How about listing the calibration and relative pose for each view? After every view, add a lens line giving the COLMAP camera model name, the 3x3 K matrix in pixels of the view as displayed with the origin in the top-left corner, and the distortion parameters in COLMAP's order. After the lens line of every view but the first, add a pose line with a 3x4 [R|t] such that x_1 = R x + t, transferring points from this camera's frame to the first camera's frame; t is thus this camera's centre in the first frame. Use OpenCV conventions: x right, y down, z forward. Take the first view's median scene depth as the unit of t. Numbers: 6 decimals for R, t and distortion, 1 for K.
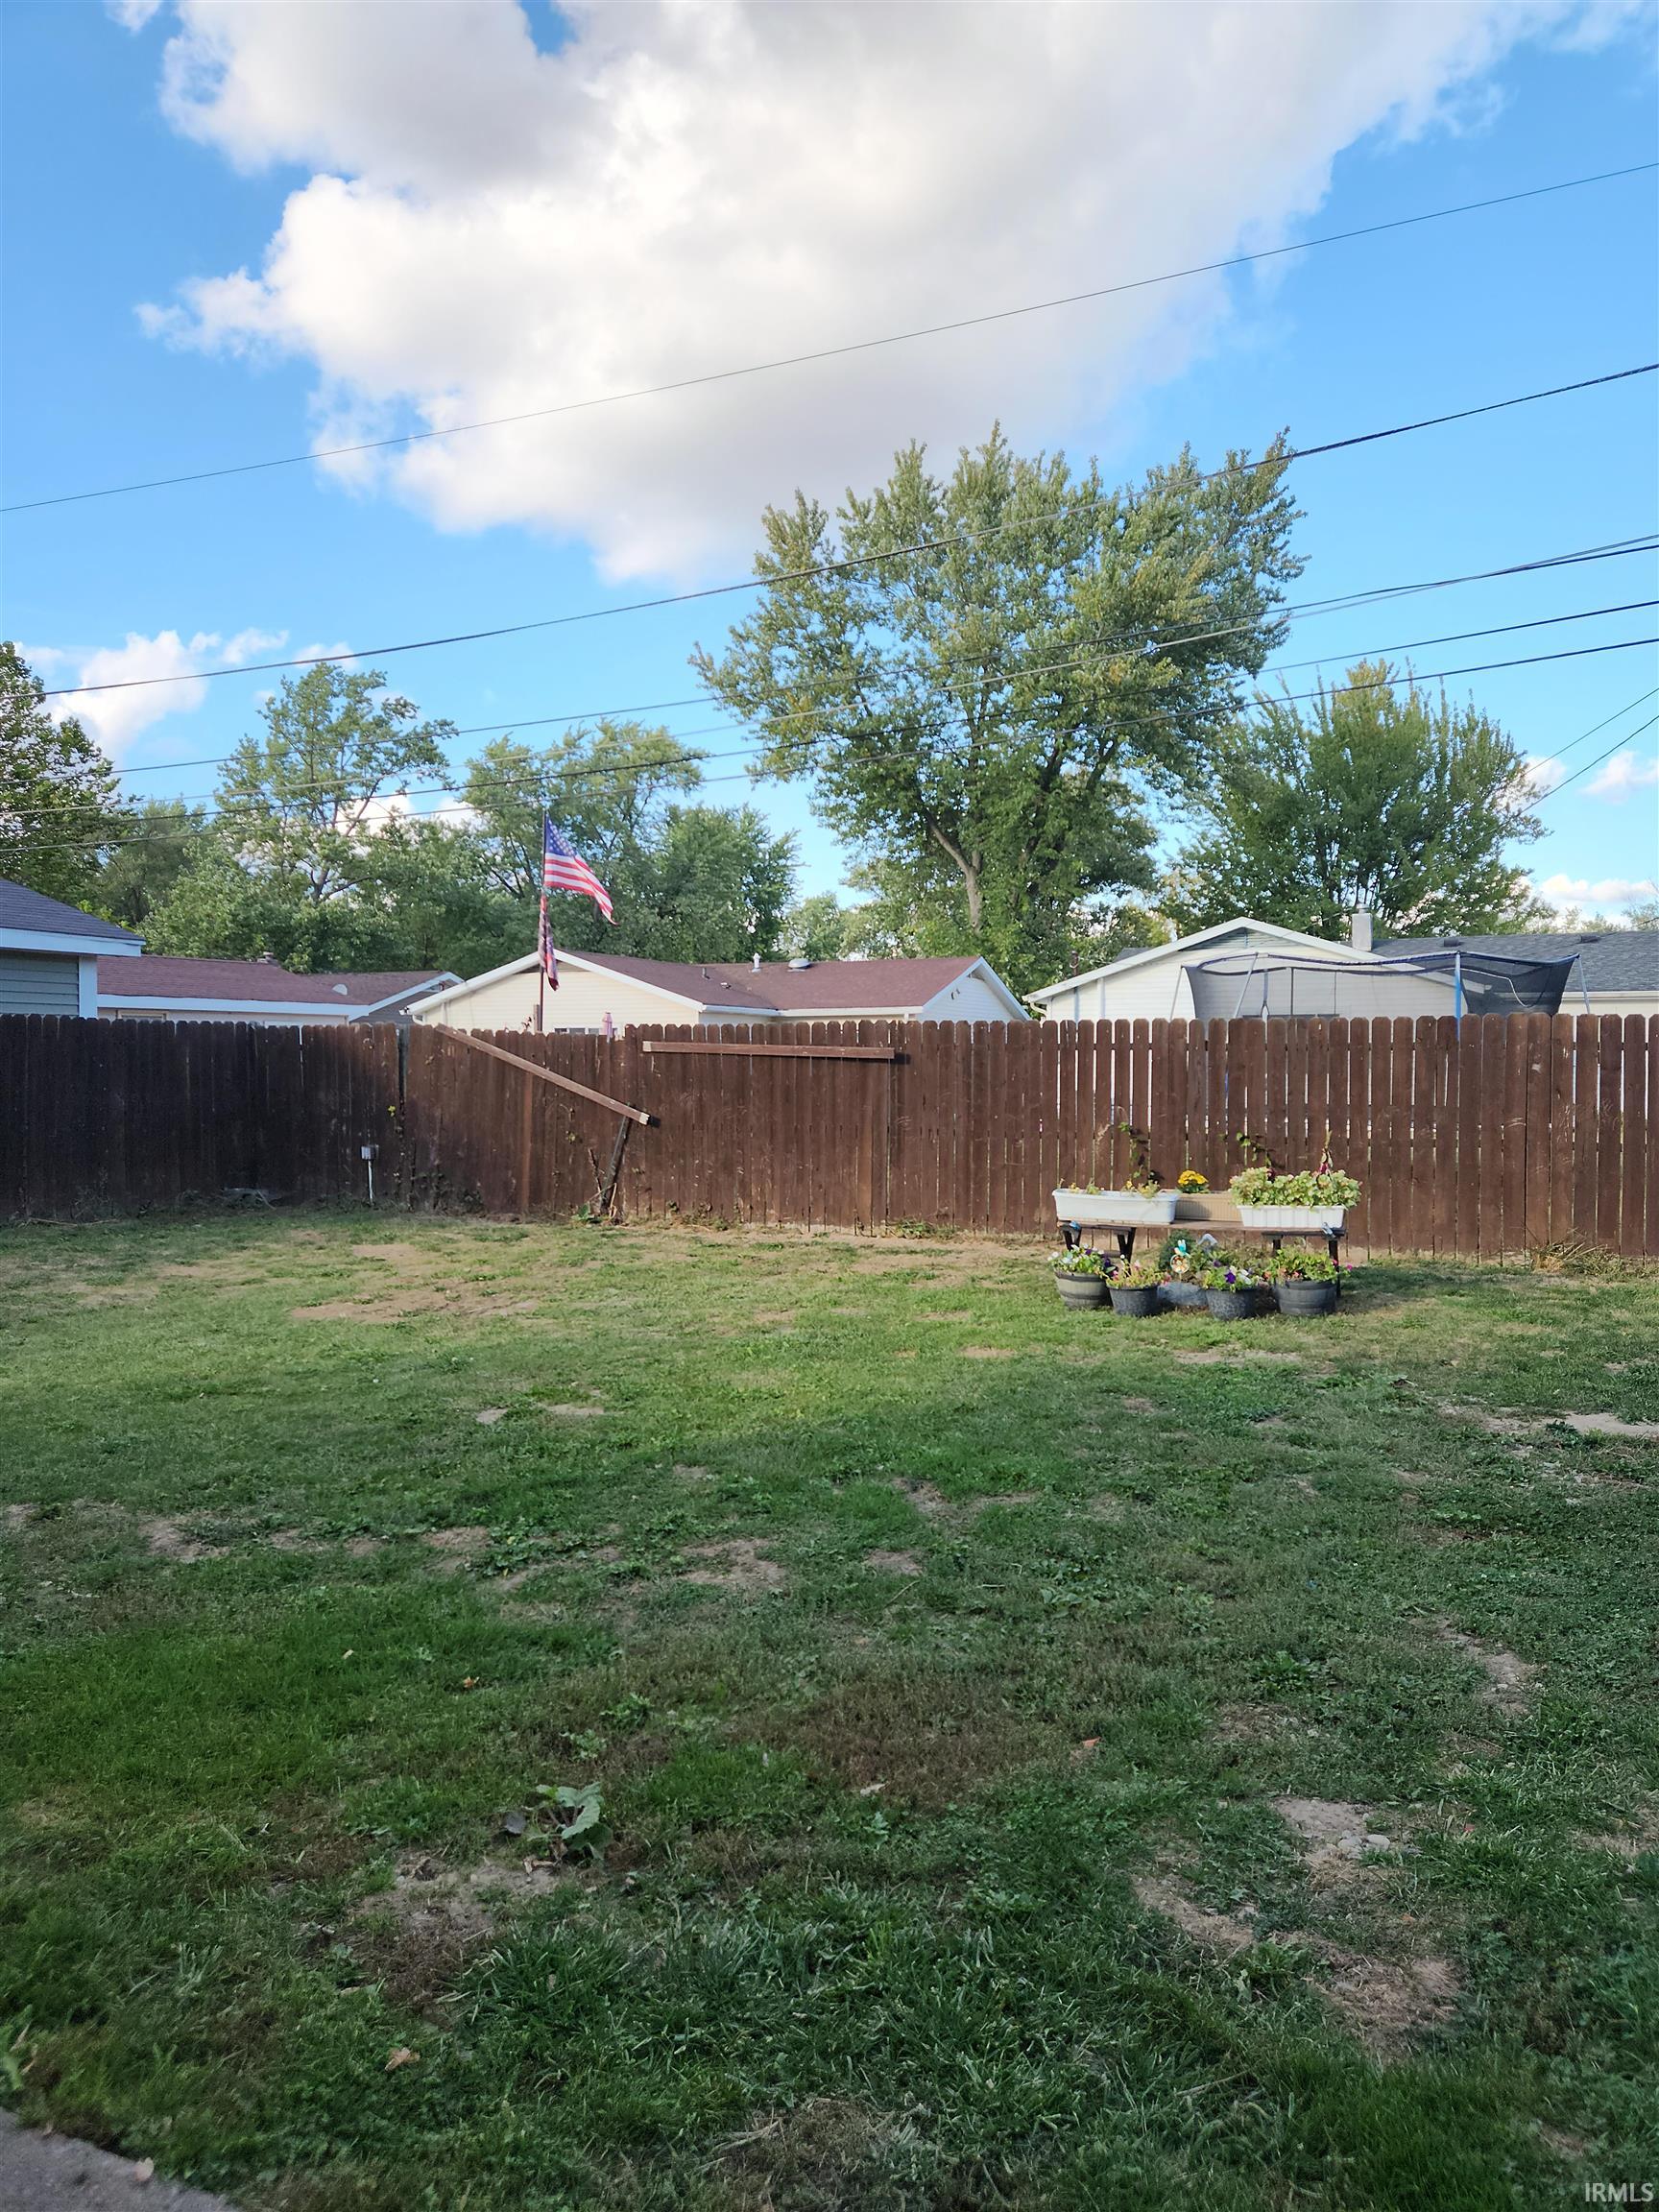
lens RADIAL K [[1435.0, 0, 829.5], [0, 1435.0, 1106.0], [0, 0, 1]] dist [0.084114, -0.127132]
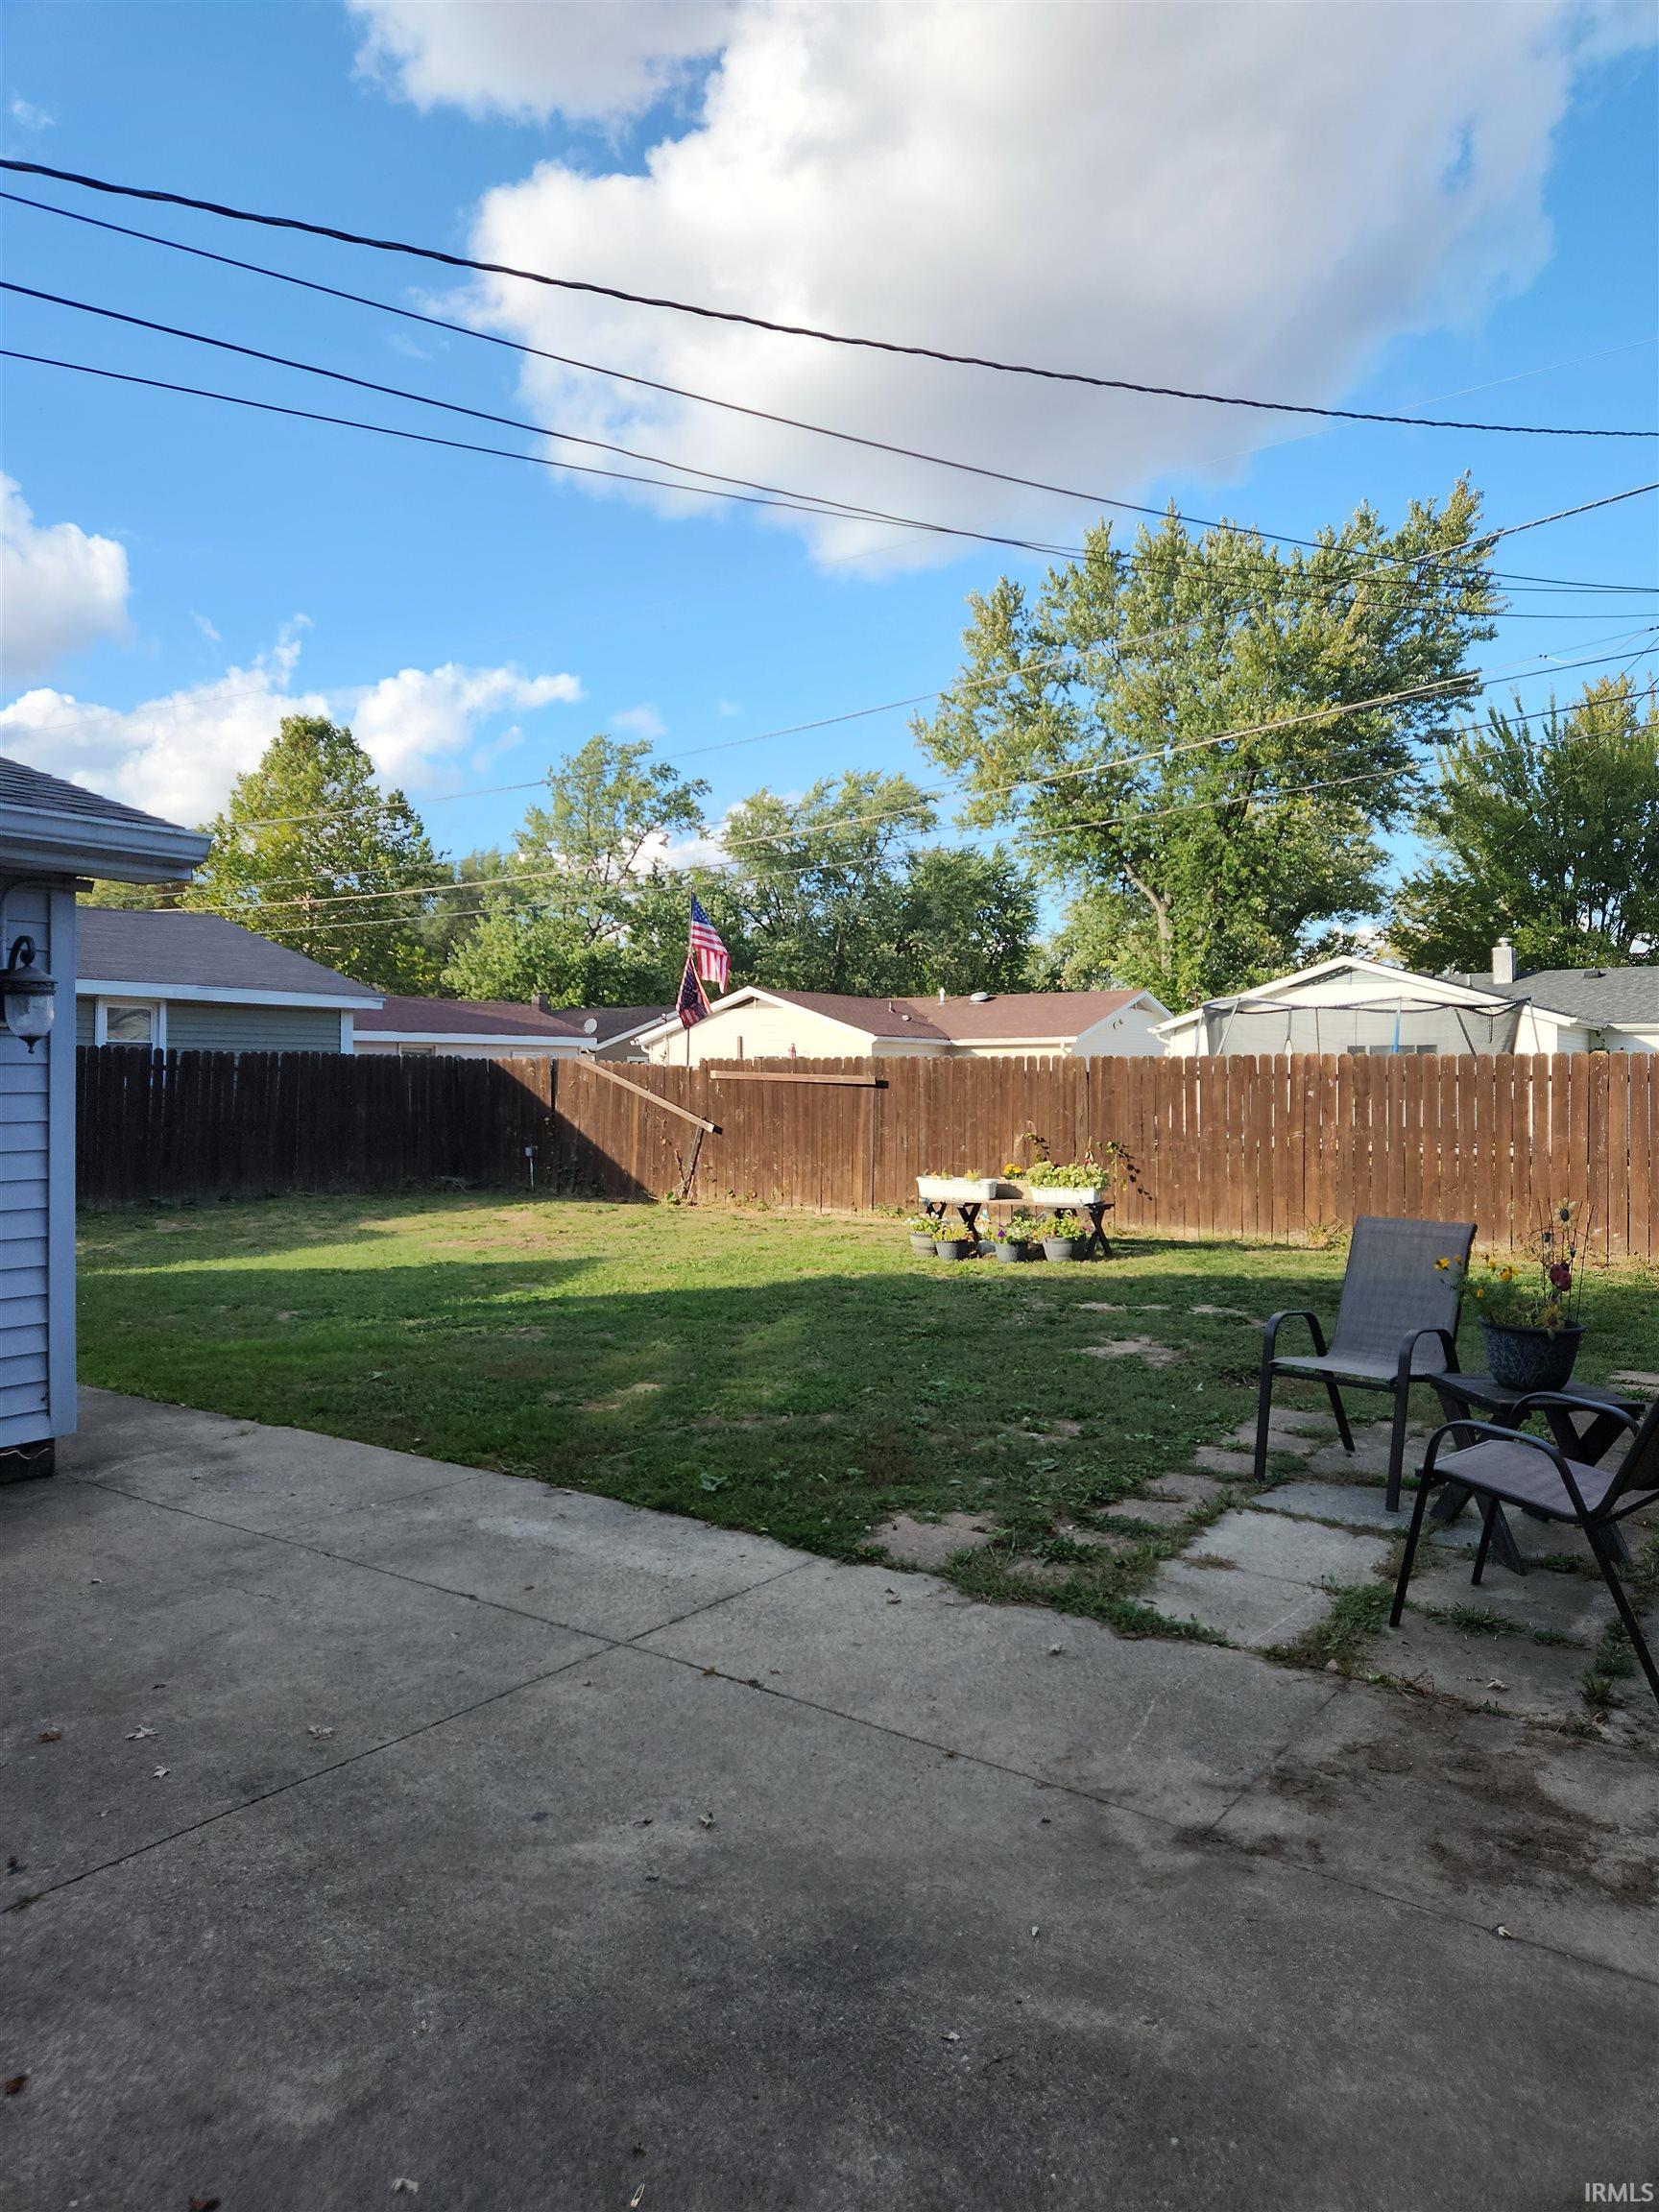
lens RADIAL K [[1489.5, 0, 849.4], [0, 1489.5, 1090.6], [0, 0, 1]] dist [0.076762, -0.067228]
pose [[0.978890, 0.005334, -0.204319, 0.094069], [-0.010804, 0.999612, -0.025666, 0.002786], [0.204102, 0.027332, 0.978568, -0.115158]]
